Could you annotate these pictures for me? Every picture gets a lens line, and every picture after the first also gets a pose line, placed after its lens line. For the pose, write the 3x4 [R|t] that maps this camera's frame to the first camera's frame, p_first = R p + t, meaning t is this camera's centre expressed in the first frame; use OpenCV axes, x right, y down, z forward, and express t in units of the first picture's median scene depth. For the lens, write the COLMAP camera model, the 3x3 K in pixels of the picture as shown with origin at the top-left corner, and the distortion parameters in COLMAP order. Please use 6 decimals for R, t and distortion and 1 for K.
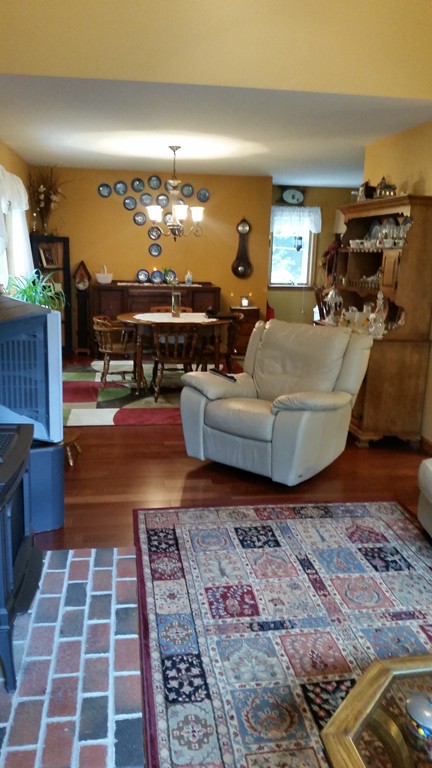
lens RADIAL K [[626.7, 0, 215.1], [0, 626.7, 400.3], [0, 0, 1]] dist [0.139607, -0.365561]
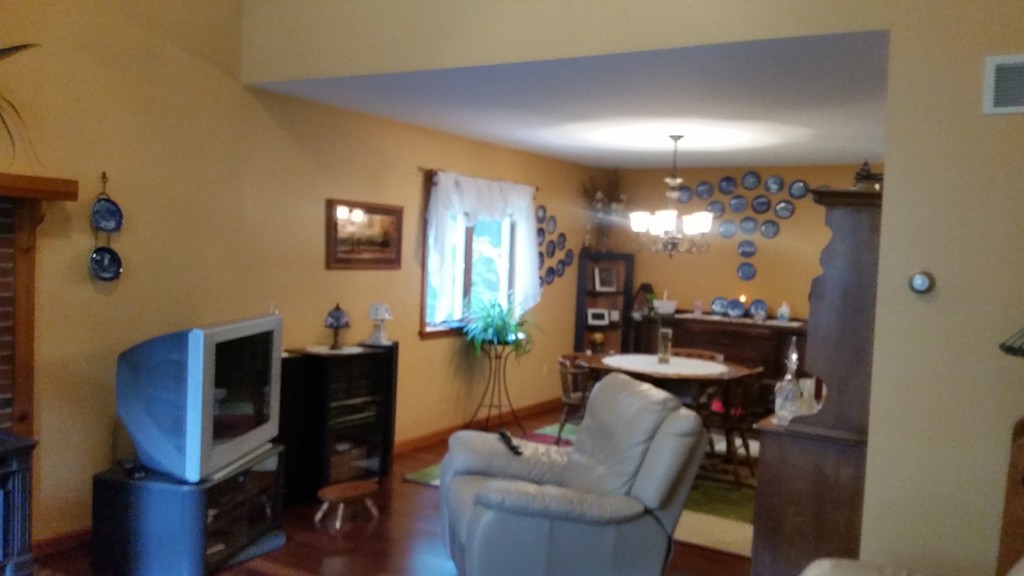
lens RADIAL K [[835.6, 0, 512.0], [0, 835.6, 288.0], [0, 0, 1]] dist [0.139607, -0.365561]
pose [[0.768592, 0.036750, -0.638683, 0.352183], [-0.171397, 0.973680, -0.150234, -0.039374], [0.616351, 0.224937, 0.754662, 0.154856]]
